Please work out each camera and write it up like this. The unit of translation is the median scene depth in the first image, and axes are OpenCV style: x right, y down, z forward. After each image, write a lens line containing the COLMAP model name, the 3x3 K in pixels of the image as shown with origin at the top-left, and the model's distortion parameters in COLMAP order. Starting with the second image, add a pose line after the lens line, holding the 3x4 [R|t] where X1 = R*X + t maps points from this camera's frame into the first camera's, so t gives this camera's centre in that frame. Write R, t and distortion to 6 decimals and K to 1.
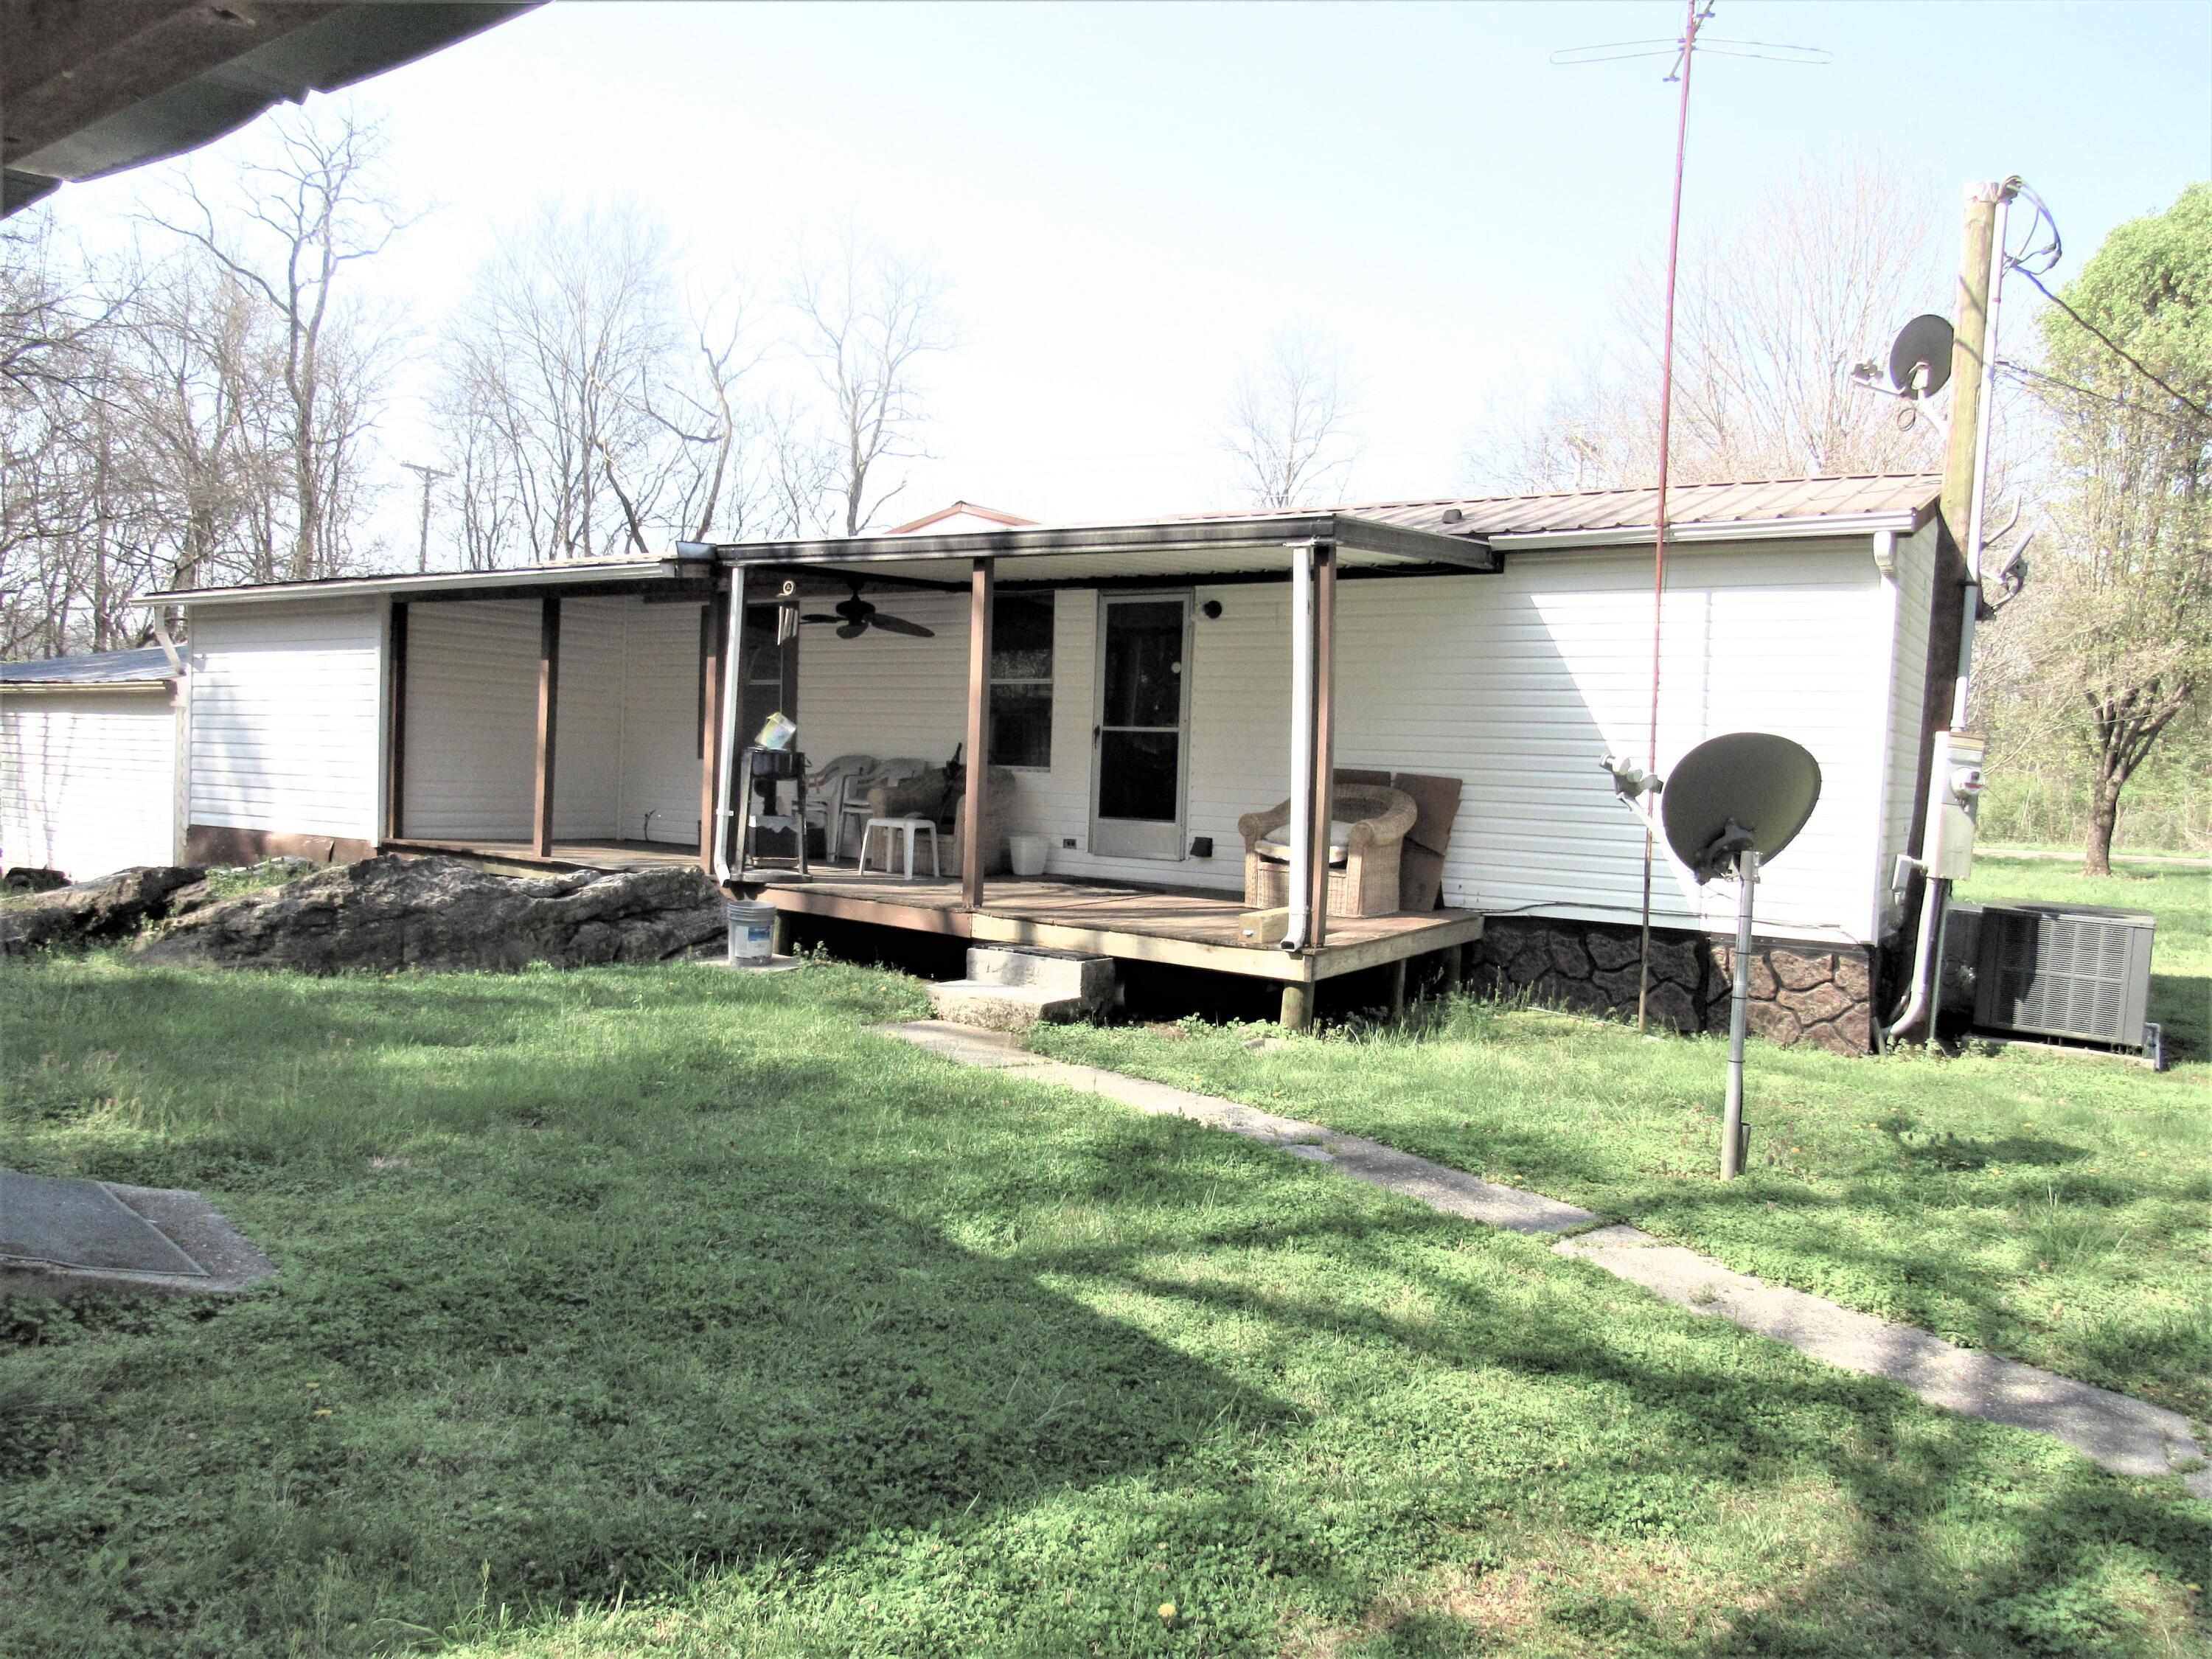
lens RADIAL K [[1576.3, 0, 1106.0], [0, 1576.3, 829.5], [0, 0, 1]] dist [-0.033633, 0.003161]
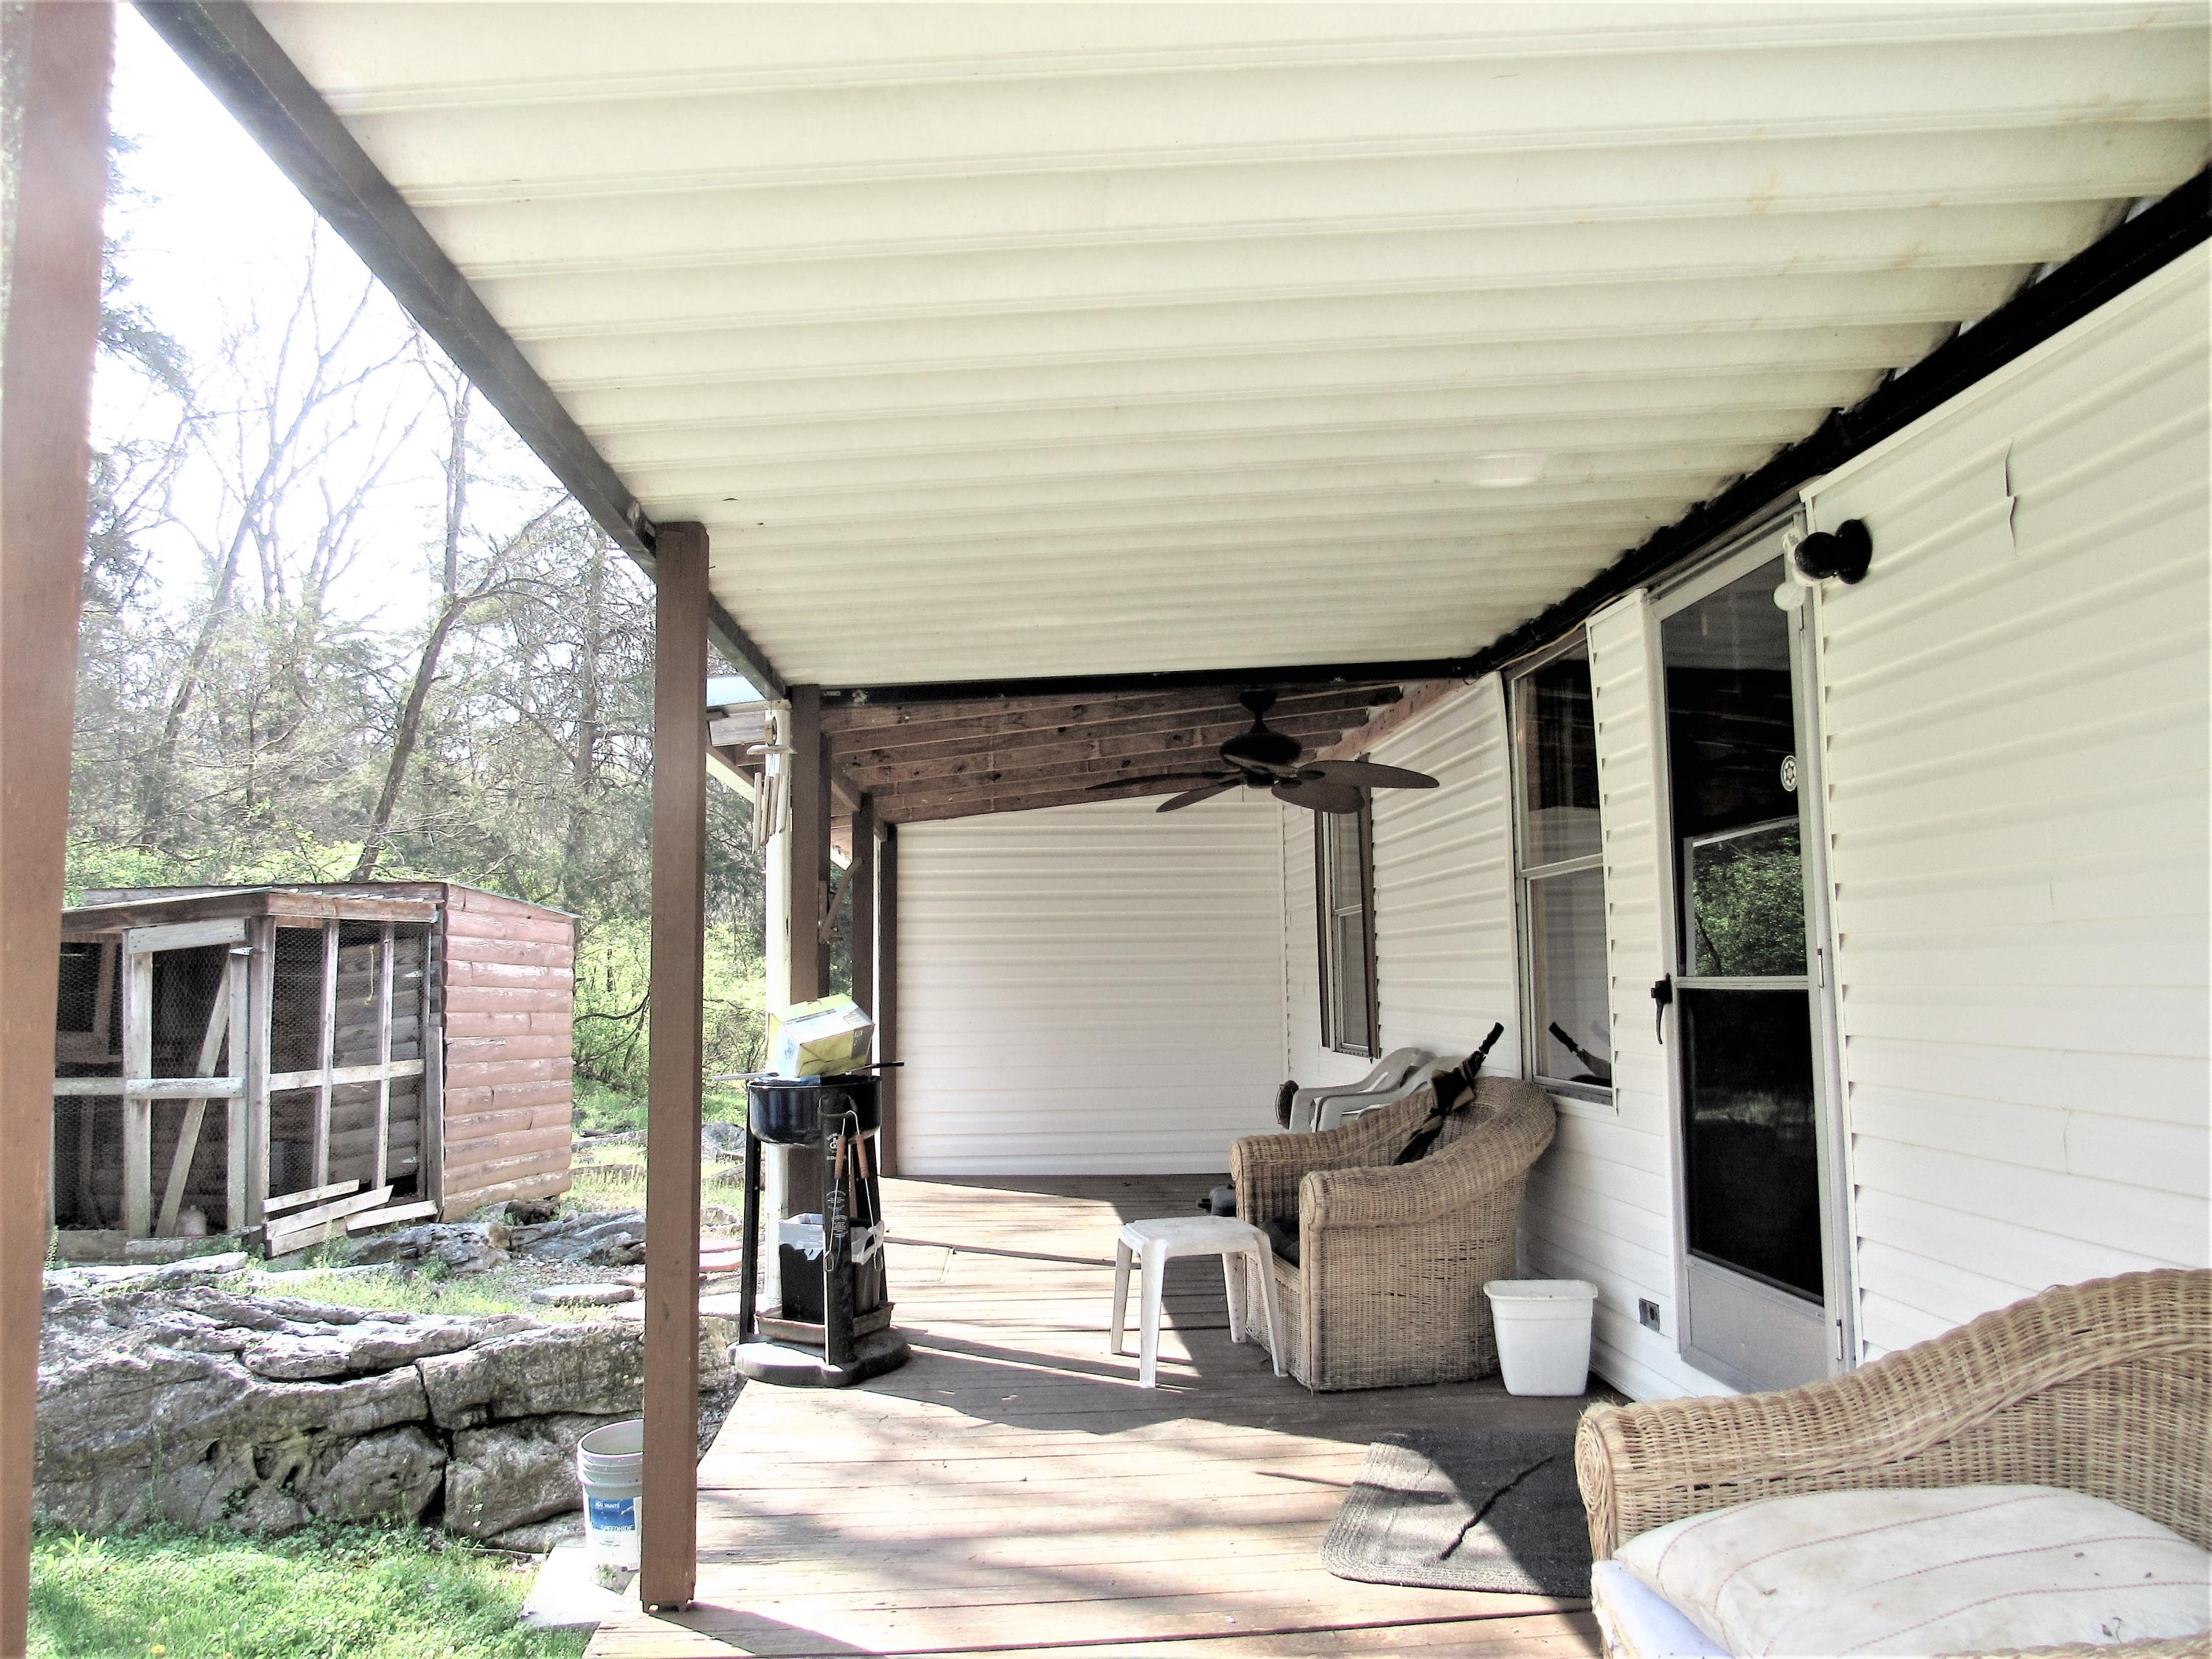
lens RADIAL K [[1576.3, 0, 1106.0], [0, 1576.3, 829.5], [0, 0, 1]] dist [-0.033633, 0.003161]
pose [[0.613479, -0.120106, -0.780524, 0.237640], [0.009277, 0.989395, -0.144955, -0.061111], [0.789656, 0.081686, 0.608088, 0.868178]]
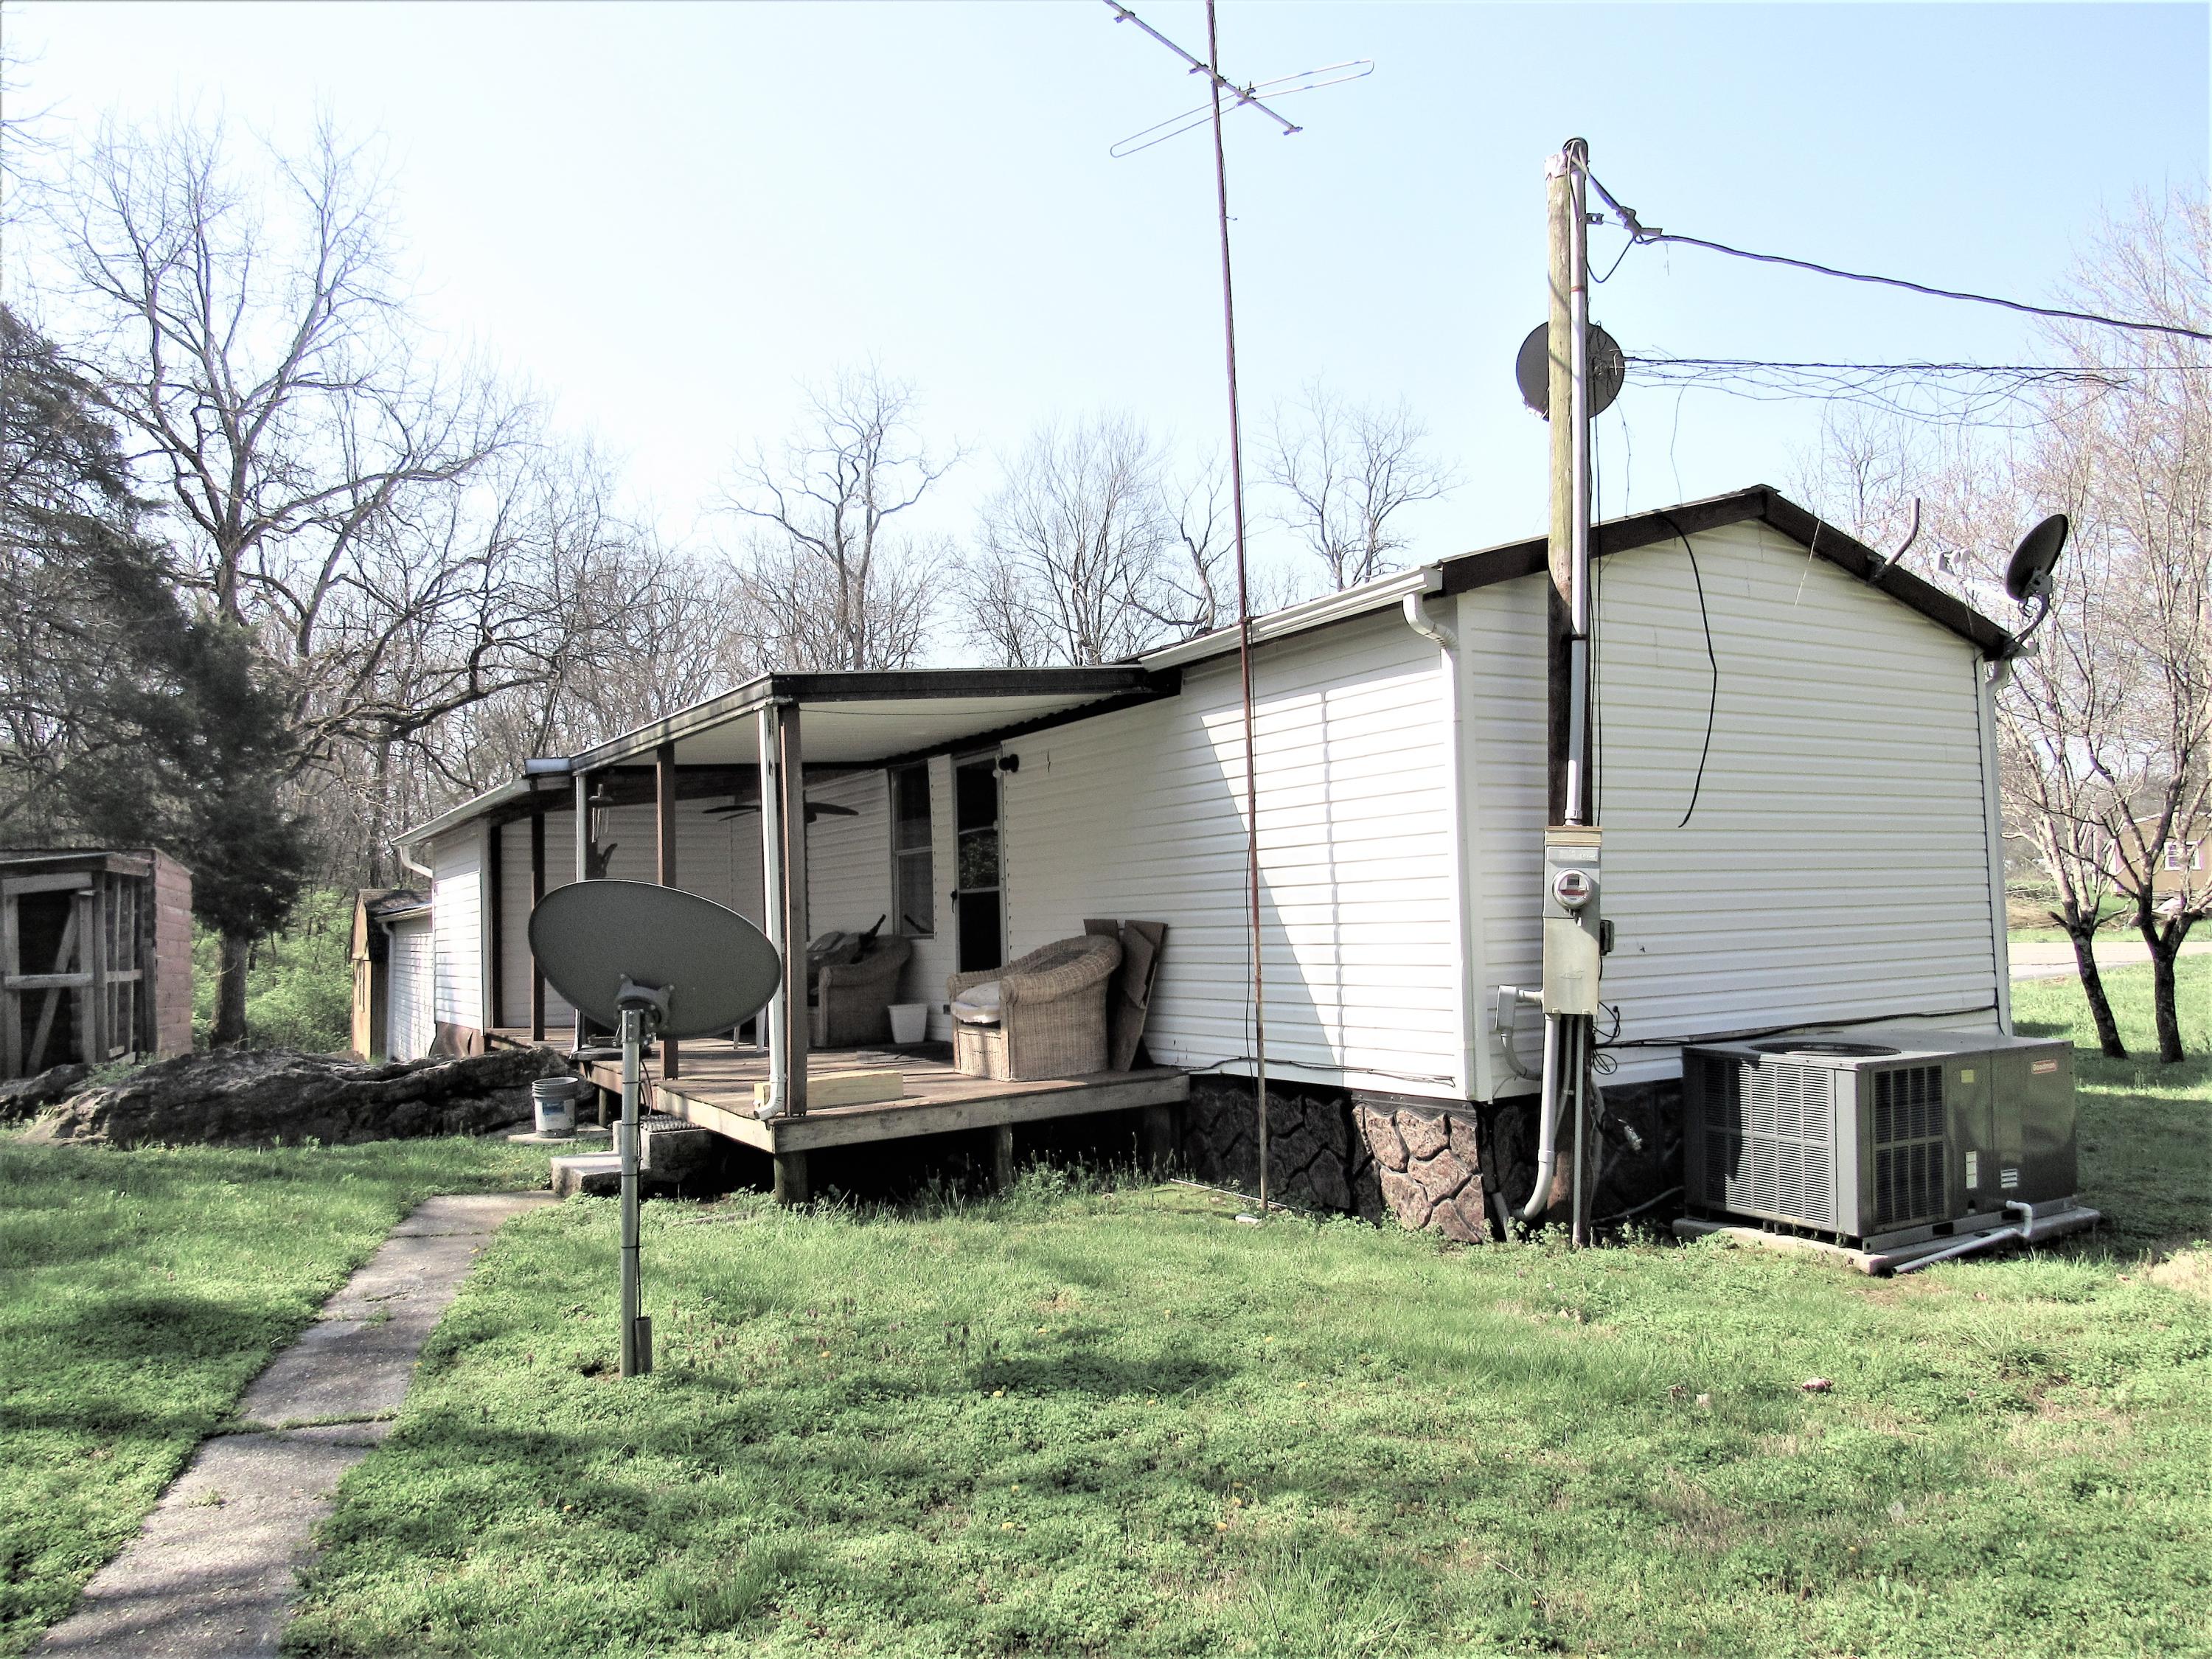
lens RADIAL K [[1576.3, 0, 1106.0], [0, 1576.3, 829.5], [0, 0, 1]] dist [-0.033633, 0.003161]
pose [[0.904488, -0.092075, -0.416443, 0.623954], [0.050205, 0.992616, -0.110424, 0.014220], [0.423535, 0.078970, 0.902431, 0.174548]]
